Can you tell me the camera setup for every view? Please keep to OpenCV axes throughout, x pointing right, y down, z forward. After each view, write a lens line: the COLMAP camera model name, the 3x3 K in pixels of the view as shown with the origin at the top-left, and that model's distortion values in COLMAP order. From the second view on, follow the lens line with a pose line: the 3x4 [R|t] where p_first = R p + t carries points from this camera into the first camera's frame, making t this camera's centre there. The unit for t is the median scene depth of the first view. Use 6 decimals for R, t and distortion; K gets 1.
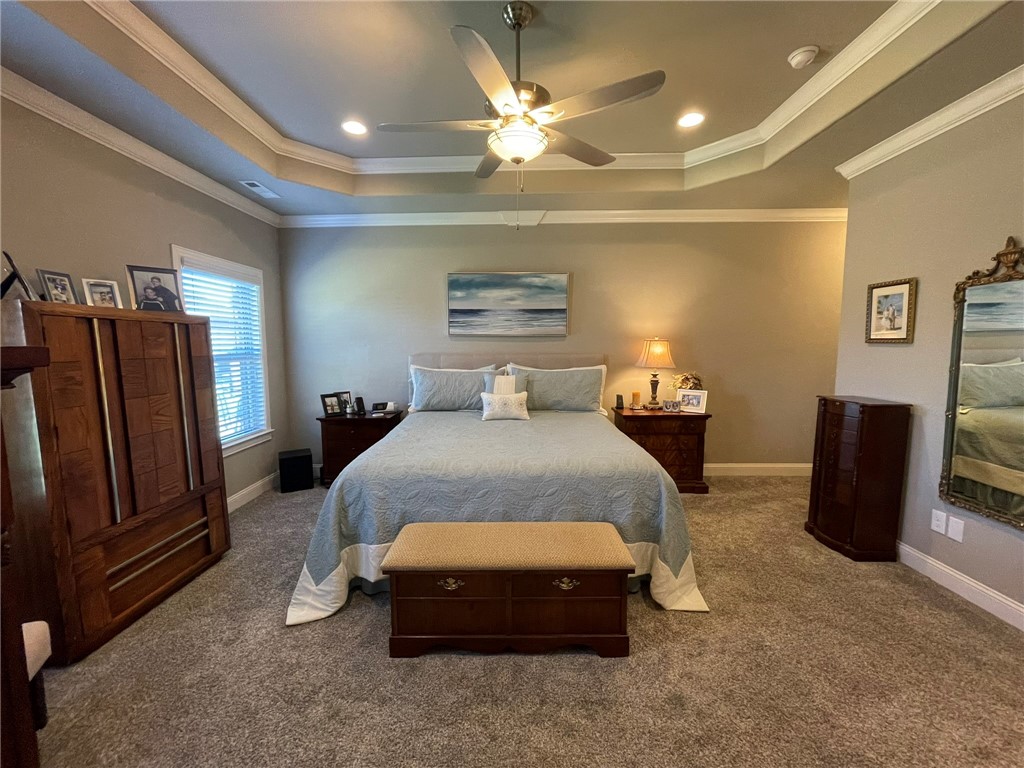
lens RADIAL K [[411.5, 0, 512.4], [0, 411.5, 384.5], [0, 0, 1]] dist [-0.002544, -0.000022]
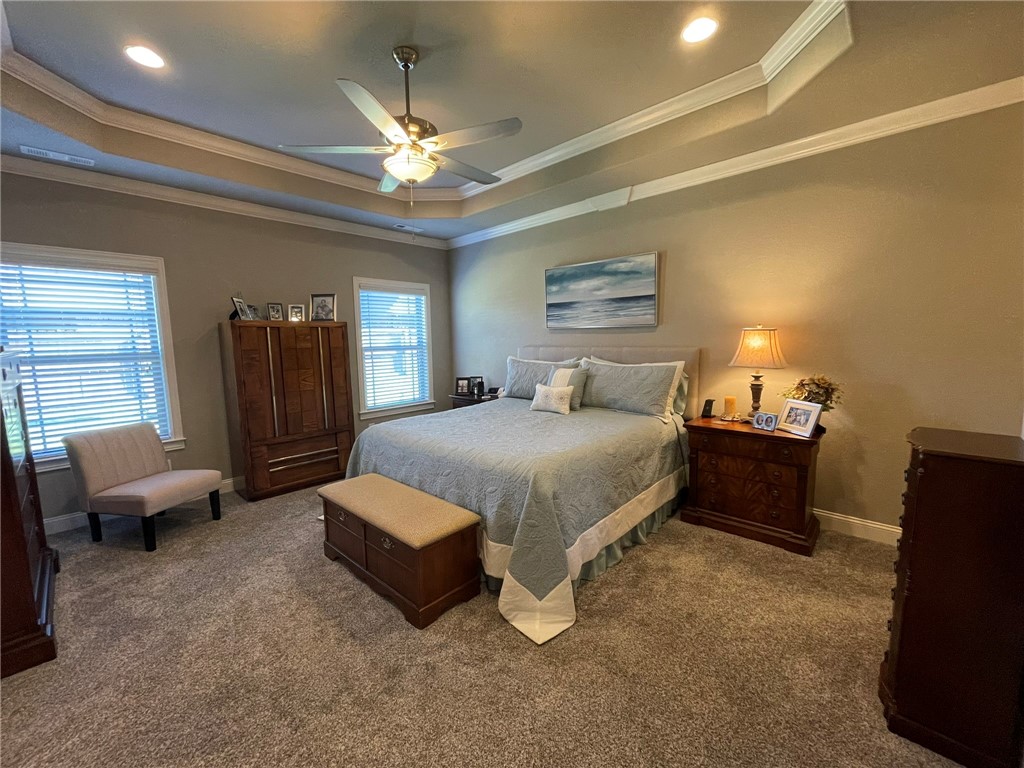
lens RADIAL K [[411.5, 0, 510.5], [0, 411.5, 386.7], [0, 0, 1]] dist [-0.002544, -0.000022]
pose [[0.737043, 0.071743, -0.672027, 0.515423], [-0.053335, 0.997423, 0.047987, -0.017456], [0.673738, 0.000474, 0.738970, 0.164368]]
